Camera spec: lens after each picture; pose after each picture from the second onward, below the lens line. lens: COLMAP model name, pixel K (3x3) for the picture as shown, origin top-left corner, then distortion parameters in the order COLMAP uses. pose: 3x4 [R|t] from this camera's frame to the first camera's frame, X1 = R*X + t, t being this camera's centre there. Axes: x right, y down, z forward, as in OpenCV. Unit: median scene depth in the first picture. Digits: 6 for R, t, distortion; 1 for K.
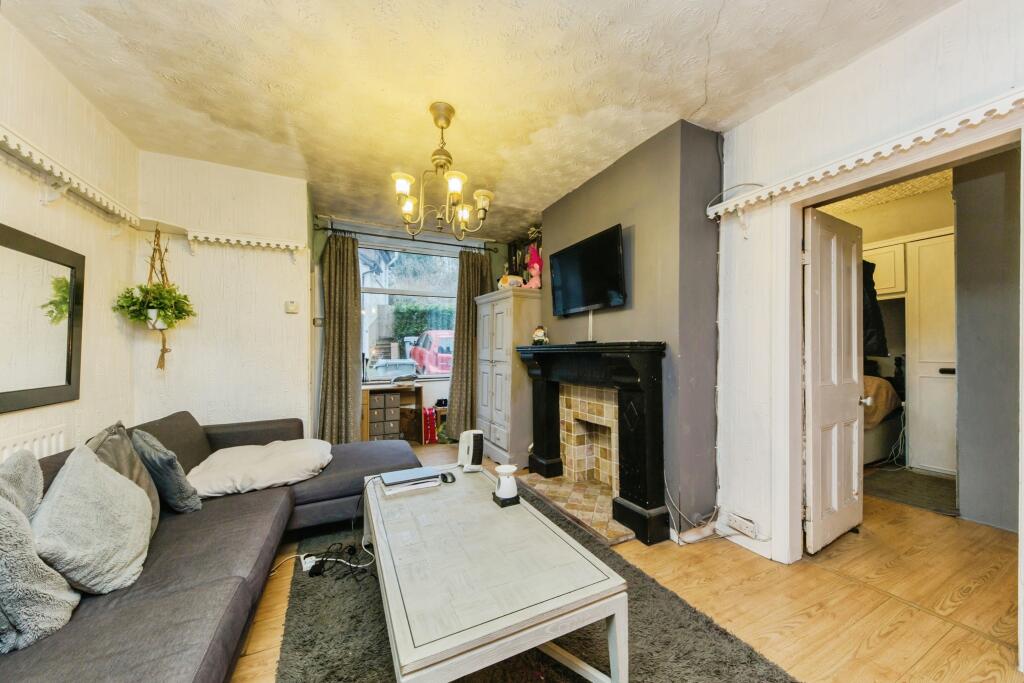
lens RADIAL K [[366.2, 0, 520.7], [0, 366.2, 349.5], [0, 0, 1]] dist [0.008714, -0.000151]
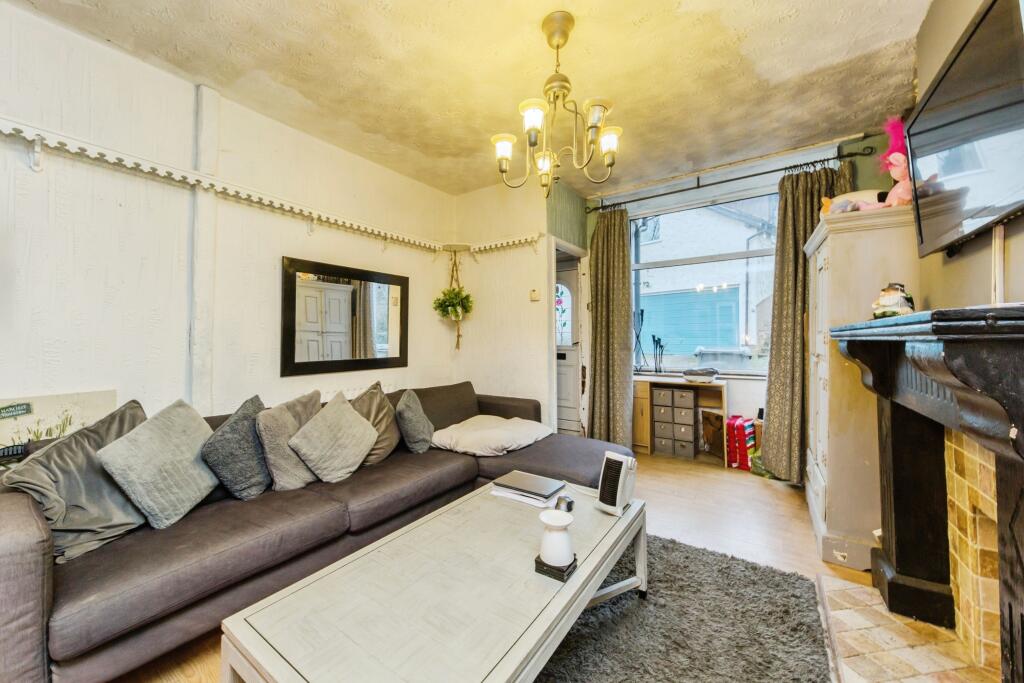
lens RADIAL K [[403.5, 0, 510.6], [0, 403.5, 334.1], [0, 0, 1]] dist [0.013278, -0.000357]
pose [[0.443101, -0.003725, -0.896464, 0.355311], [0.004916, 0.999986, -0.001725, -0.000562], [0.896458, -0.003643, 0.443113, 0.375769]]
